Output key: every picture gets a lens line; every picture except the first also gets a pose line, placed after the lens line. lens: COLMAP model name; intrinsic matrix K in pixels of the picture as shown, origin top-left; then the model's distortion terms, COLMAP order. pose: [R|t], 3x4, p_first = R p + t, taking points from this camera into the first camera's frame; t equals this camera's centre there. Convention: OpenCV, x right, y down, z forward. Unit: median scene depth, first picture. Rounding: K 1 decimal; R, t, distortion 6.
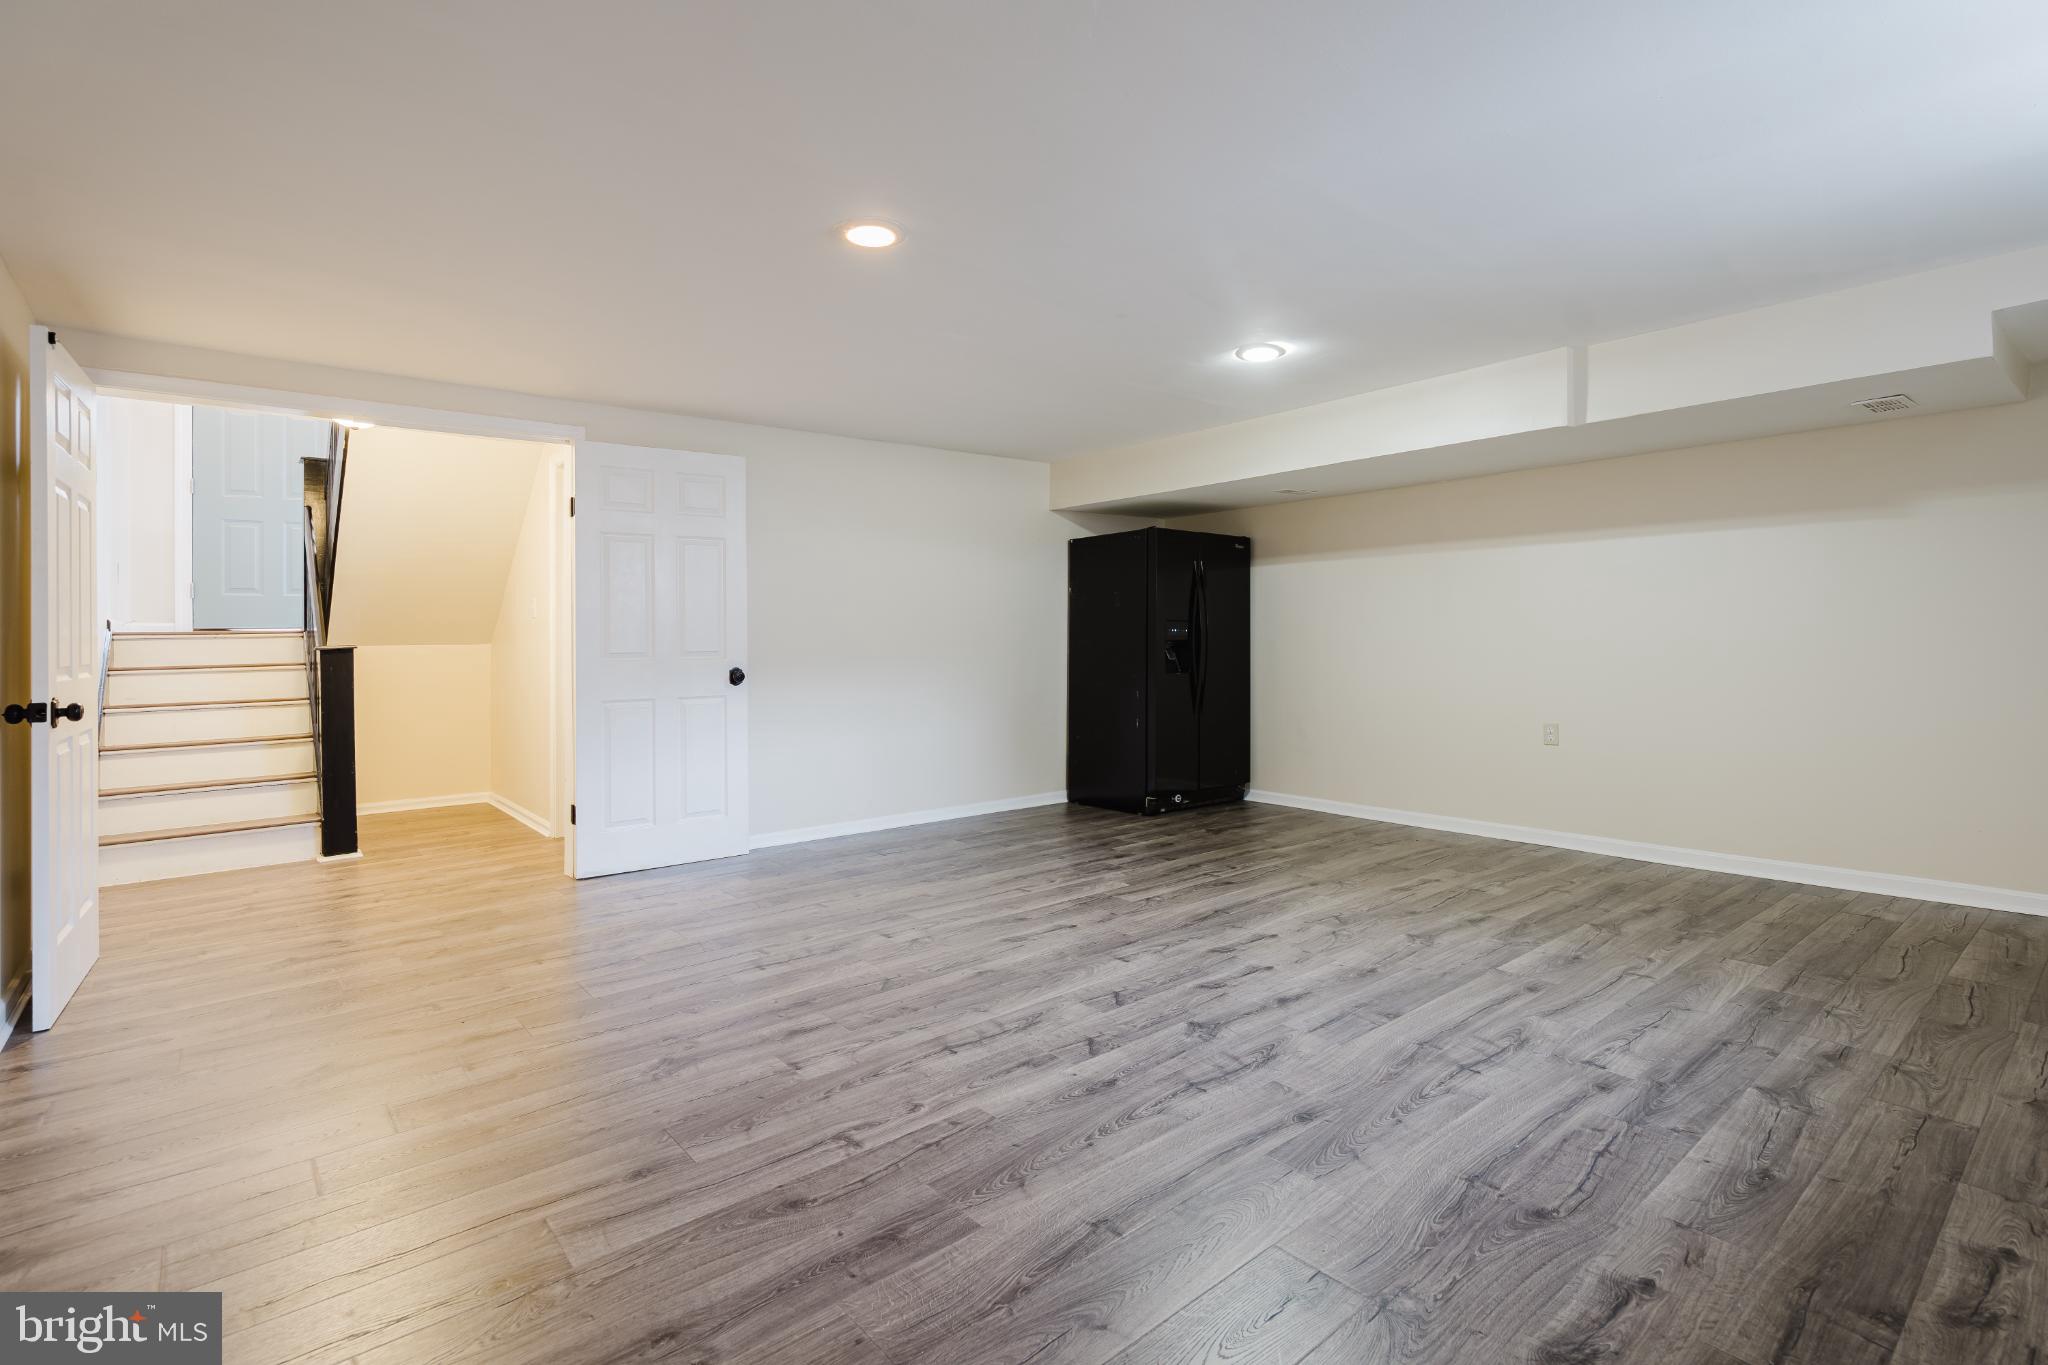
lens RADIAL K [[967.8, 0, 1041.3], [0, 967.8, 630.4], [0, 0, 1]] dist [-0.002285, 0.000688]
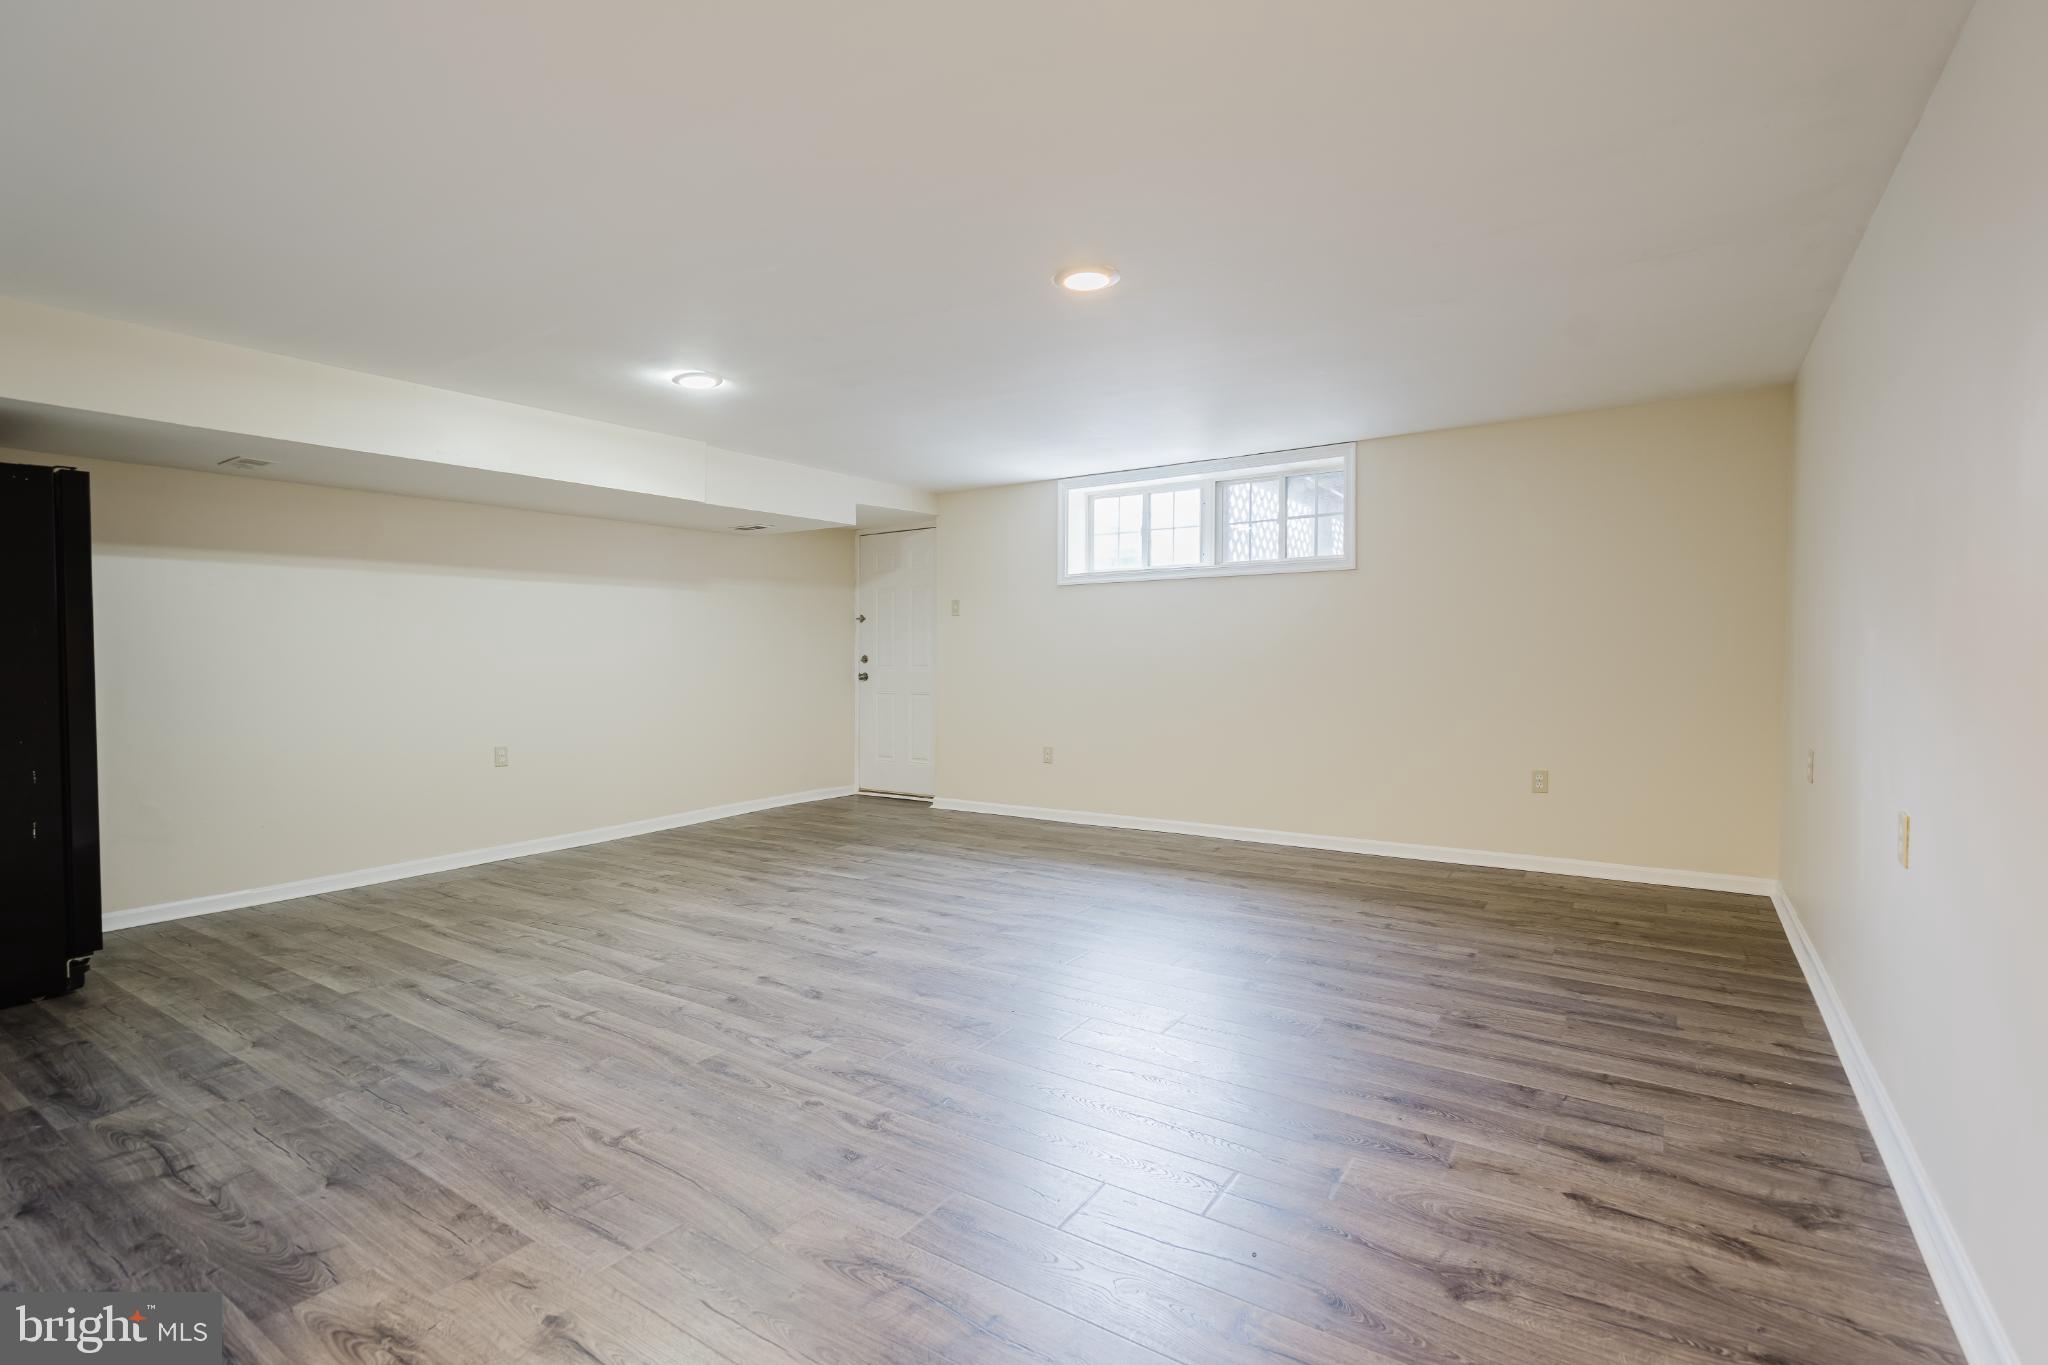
lens RADIAL K [[957.8, 0, 1024.0], [0, 957.8, 682.5], [0, 0, 1]] dist [0.002890, 0.001279]
pose [[-0.271693, -0.025442, 0.962048, -0.968893], [0.001267, 0.999640, 0.026794, -0.003121], [-0.962383, 0.008499, -0.271563, 1.065065]]
